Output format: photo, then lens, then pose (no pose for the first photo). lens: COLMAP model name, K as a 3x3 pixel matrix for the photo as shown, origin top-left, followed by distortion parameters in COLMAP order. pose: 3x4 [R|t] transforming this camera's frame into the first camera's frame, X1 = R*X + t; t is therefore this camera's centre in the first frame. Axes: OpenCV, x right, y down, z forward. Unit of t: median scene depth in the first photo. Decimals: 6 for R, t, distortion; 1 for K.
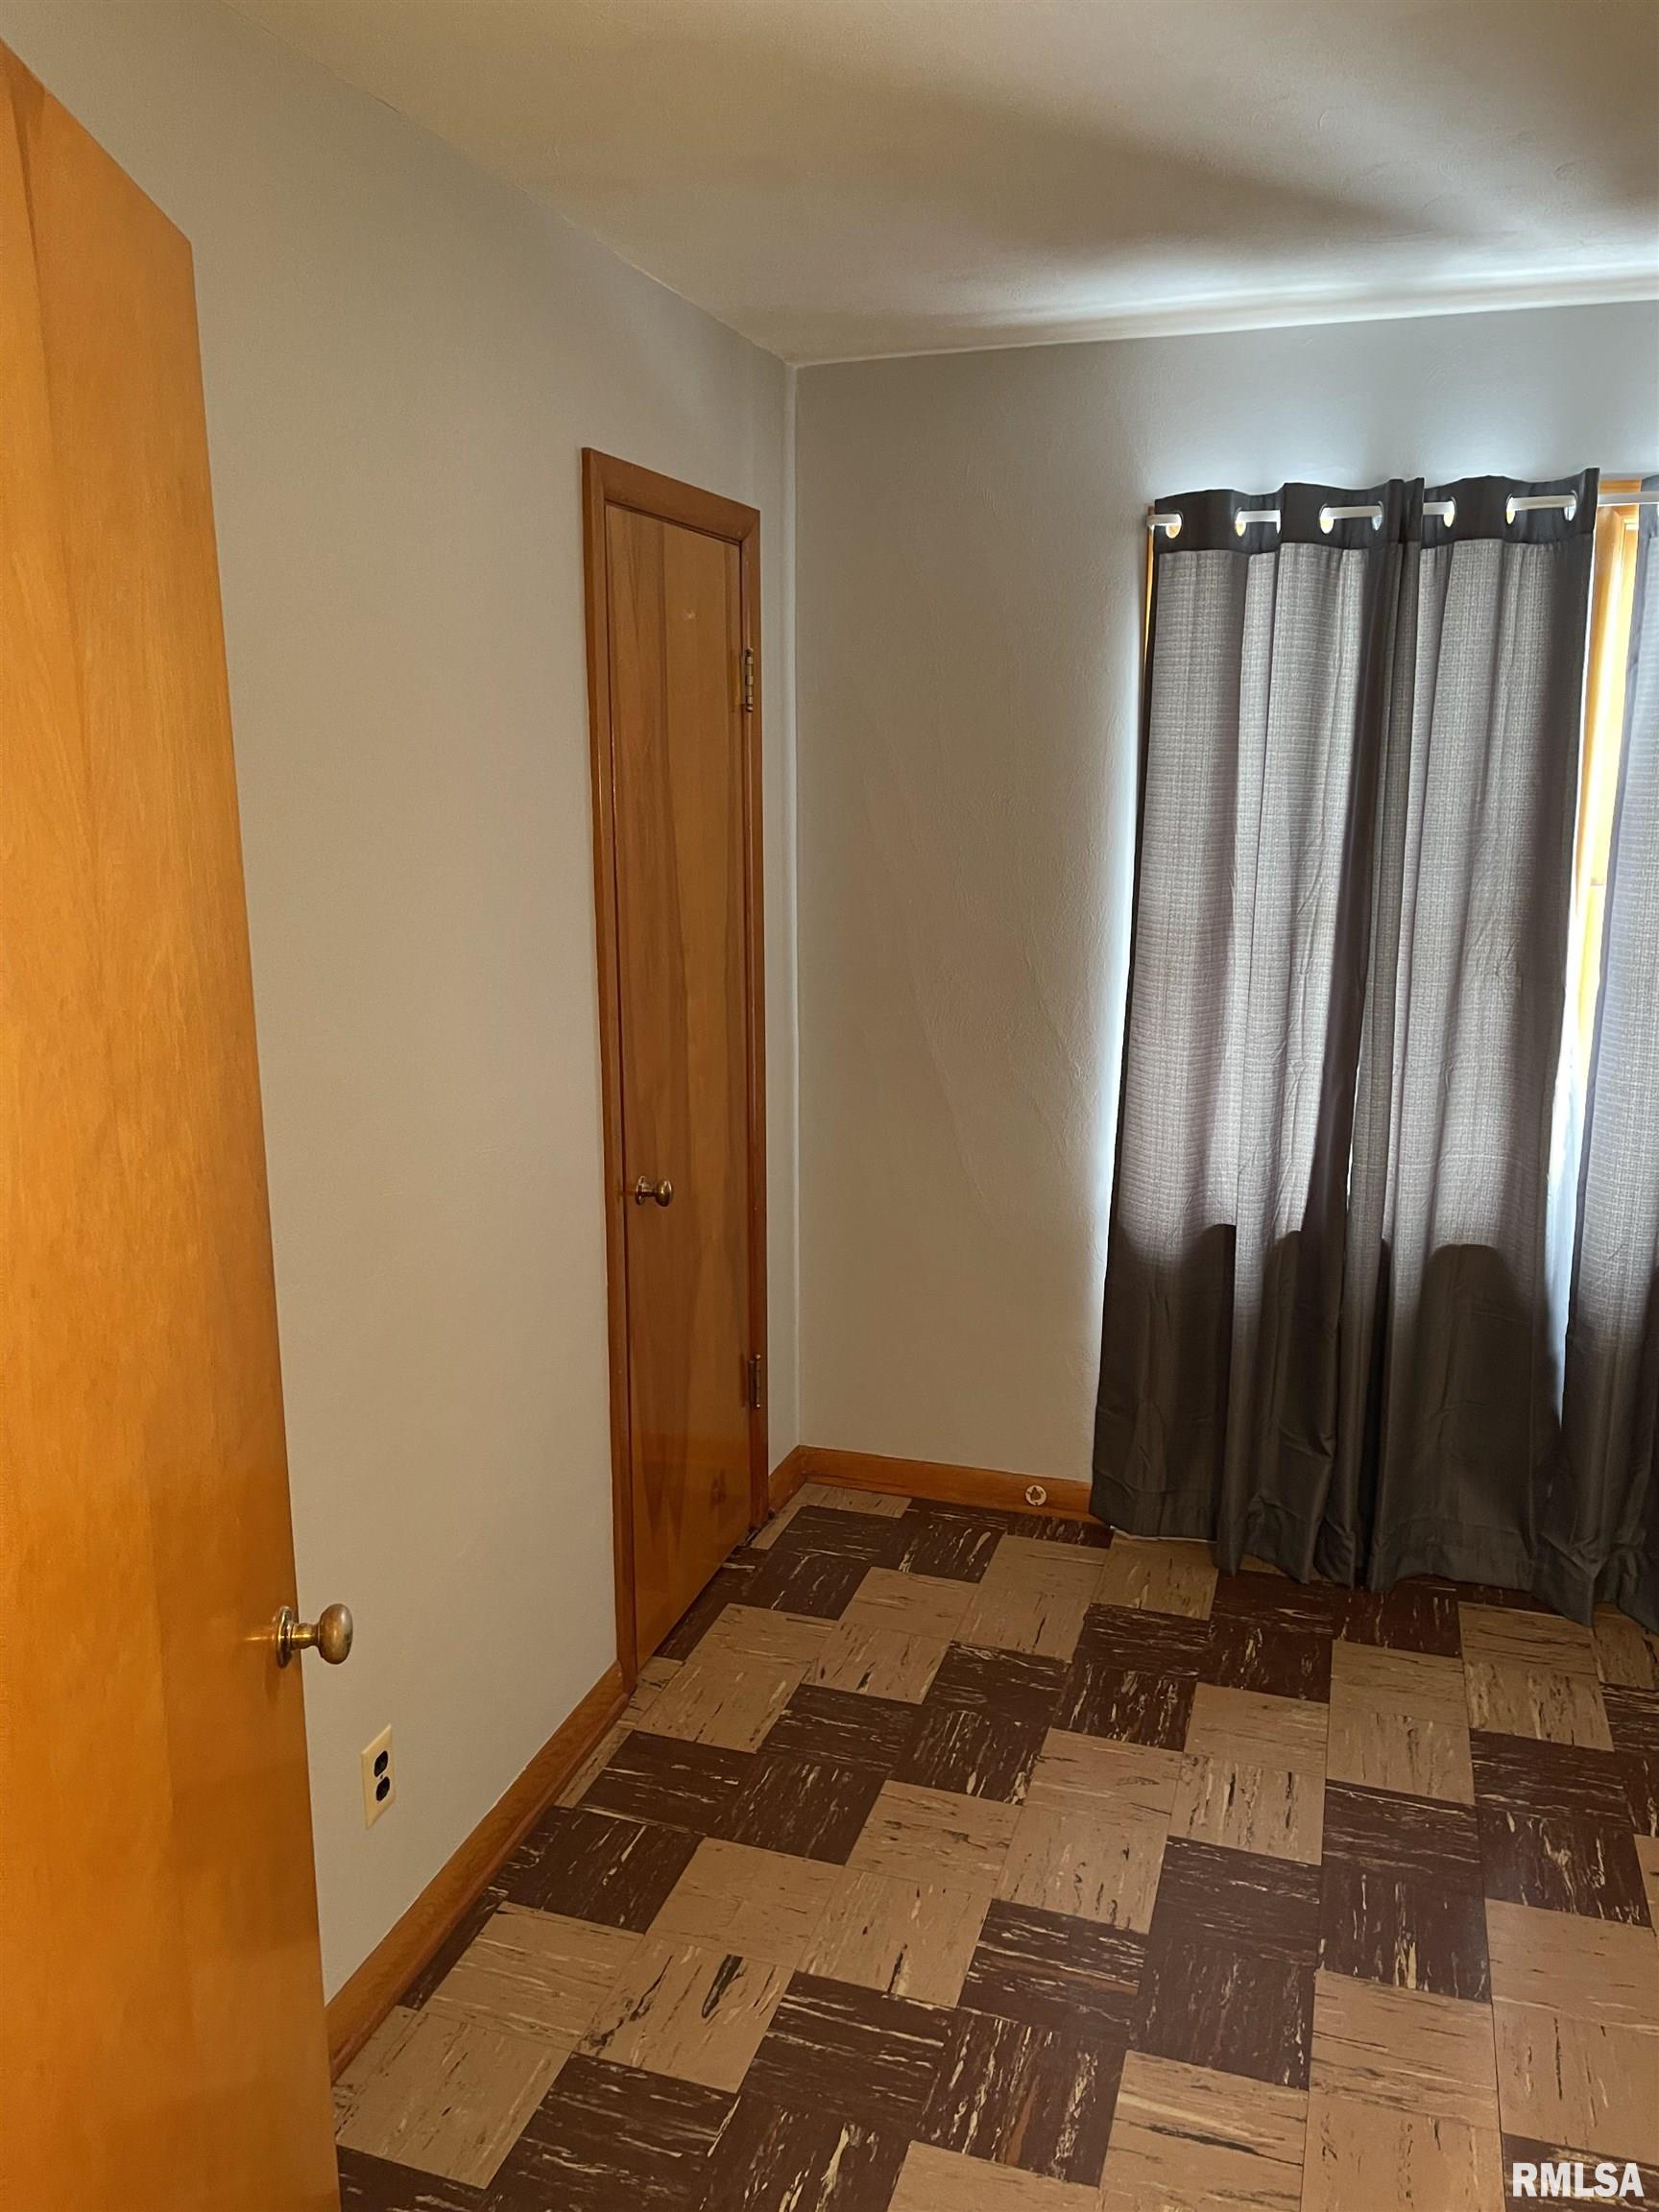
lens RADIAL K [[1671.6, 0, 824.3], [0, 1671.6, 1094.7], [0, 0, 1]] dist [0.050077, -0.044580]
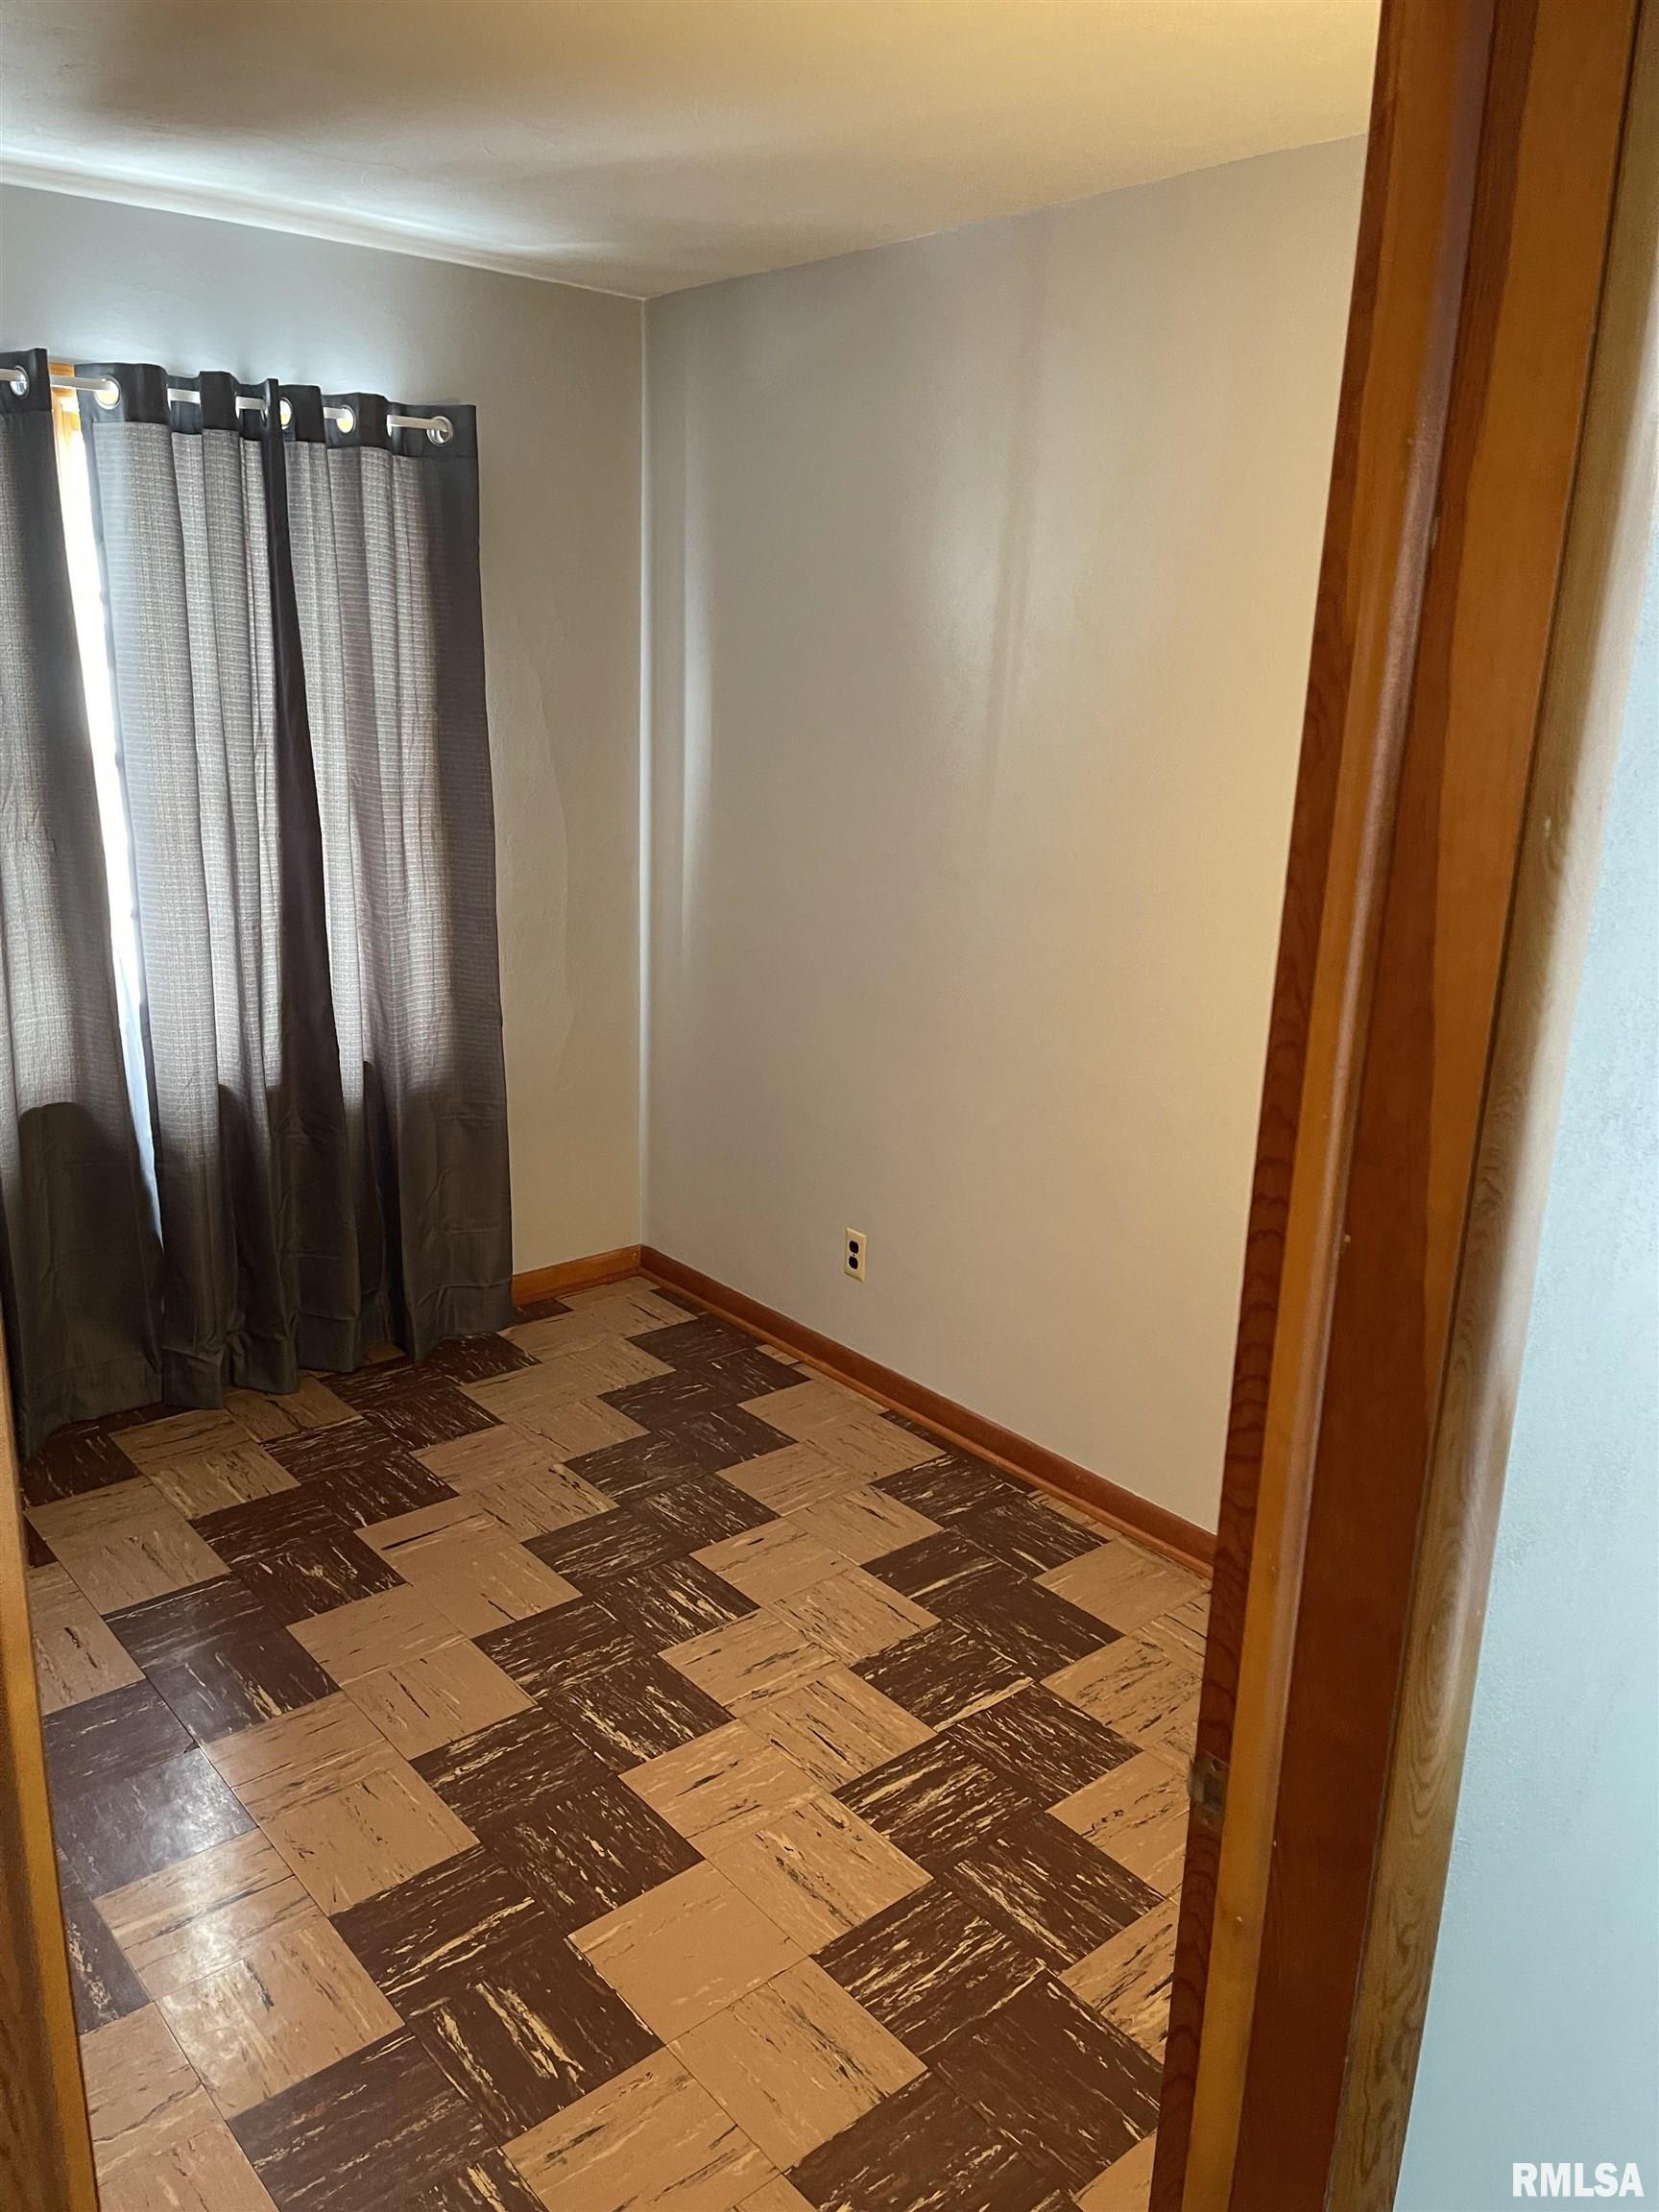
lens RADIAL K [[1671.6, 0, 815.1], [0, 1671.6, 1108.5], [0, 0, 1]] dist [0.050077, -0.044580]
pose [[0.532737, -0.209852, 0.819850, -0.261089], [0.145899, 0.977037, 0.155282, -0.001763], [-0.833610, 0.036891, 0.551121, 0.037528]]
